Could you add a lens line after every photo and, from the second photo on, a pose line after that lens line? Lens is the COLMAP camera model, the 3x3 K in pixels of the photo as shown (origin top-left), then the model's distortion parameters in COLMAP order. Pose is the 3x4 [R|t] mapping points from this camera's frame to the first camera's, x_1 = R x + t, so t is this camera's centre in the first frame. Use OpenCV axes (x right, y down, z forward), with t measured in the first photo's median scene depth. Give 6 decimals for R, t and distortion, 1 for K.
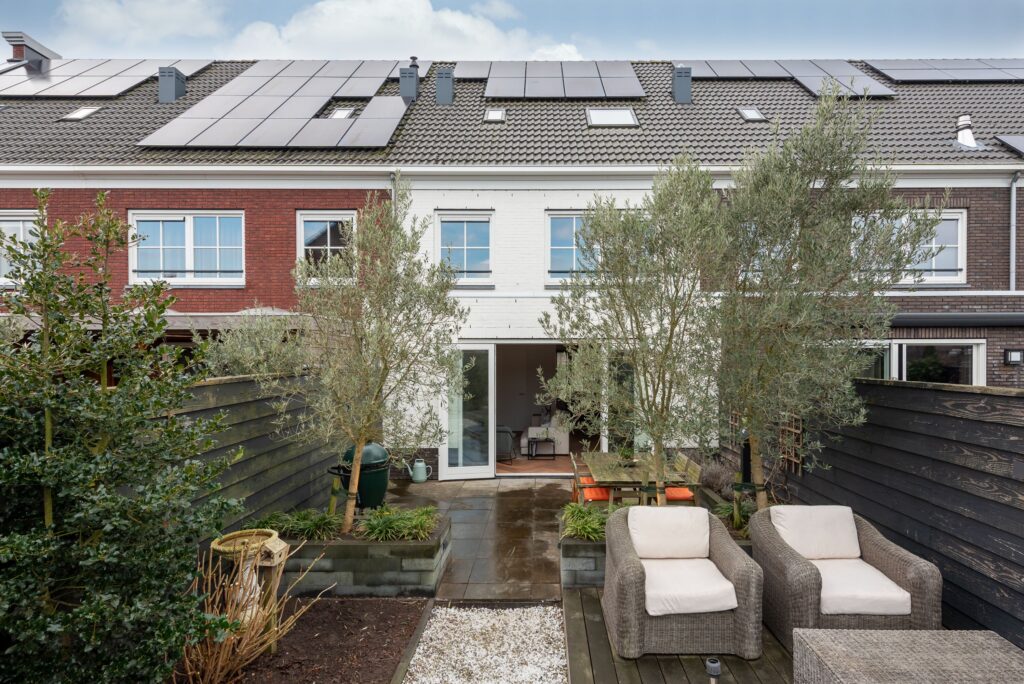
lens RADIAL K [[526.3, 0, 534.9], [0, 526.3, 354.1], [0, 0, 1]] dist [0.018834, -0.011200]
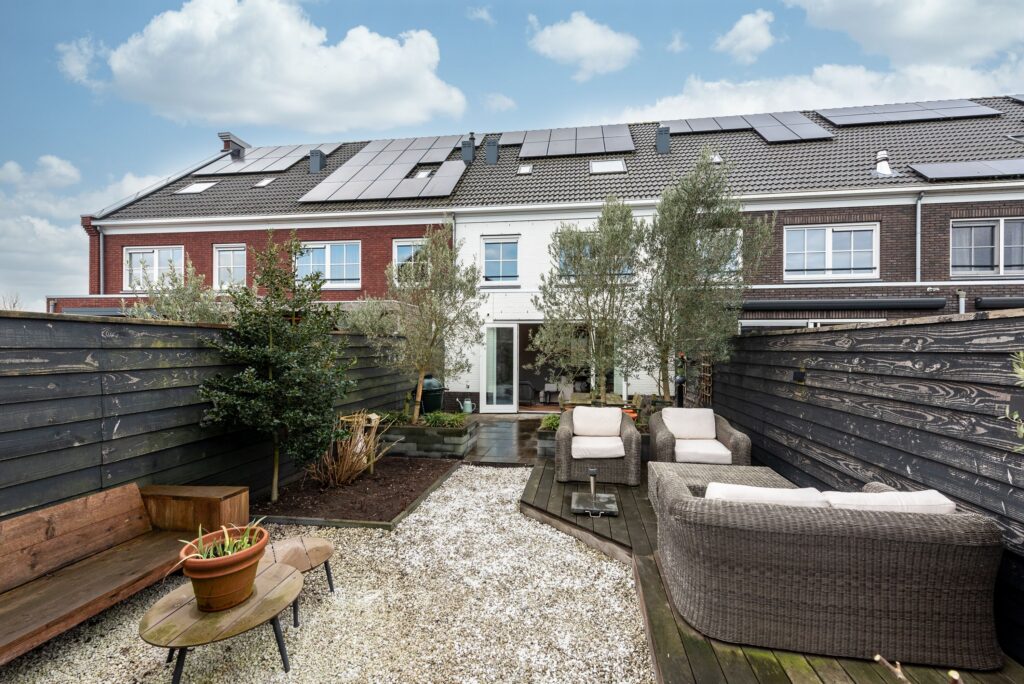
lens RADIAL K [[400.2, 0, 521.7], [0, 400.2, 337.7], [0, 0, 1]] dist [0.011481, -0.002078]
pose [[0.992495, -0.001302, -0.122275, 0.062952], [-0.000848, 0.999846, -0.017528, 0.034801], [0.122279, 0.017500, 0.992341, -0.106389]]
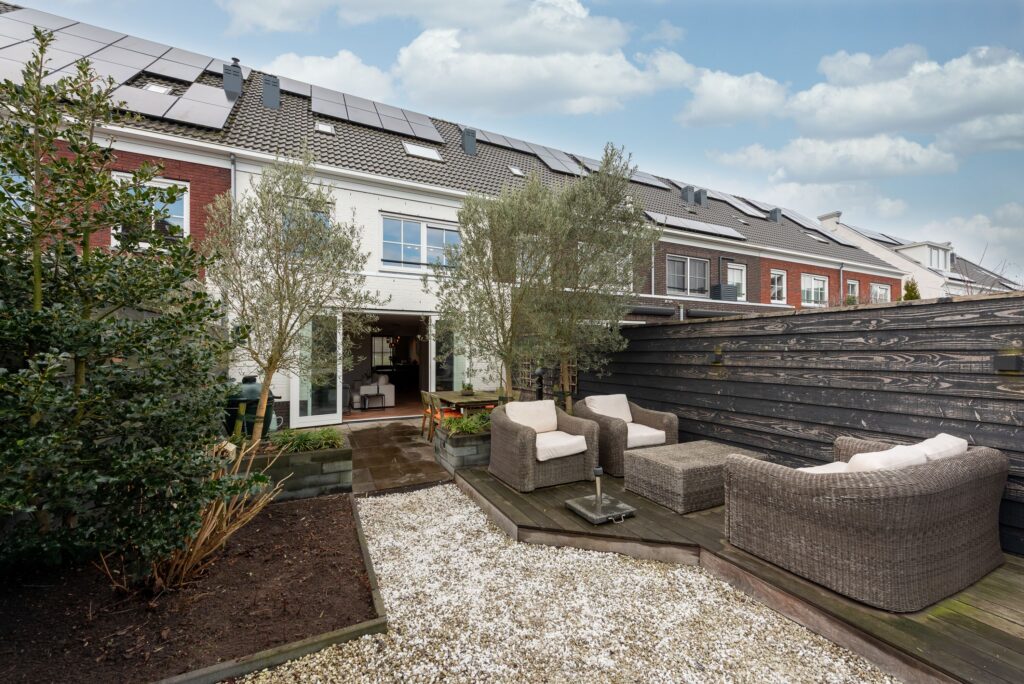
lens RADIAL K [[400.2, 0, 521.7], [0, 400.2, 337.7], [0, 0, 1]] dist [0.011481, -0.002078]
pose [[0.894127, 0.010543, 0.447690, -0.102239], [-0.000576, 0.999749, -0.022394, 0.050856], [-0.447813, 0.019765, 0.893909, 0.000241]]
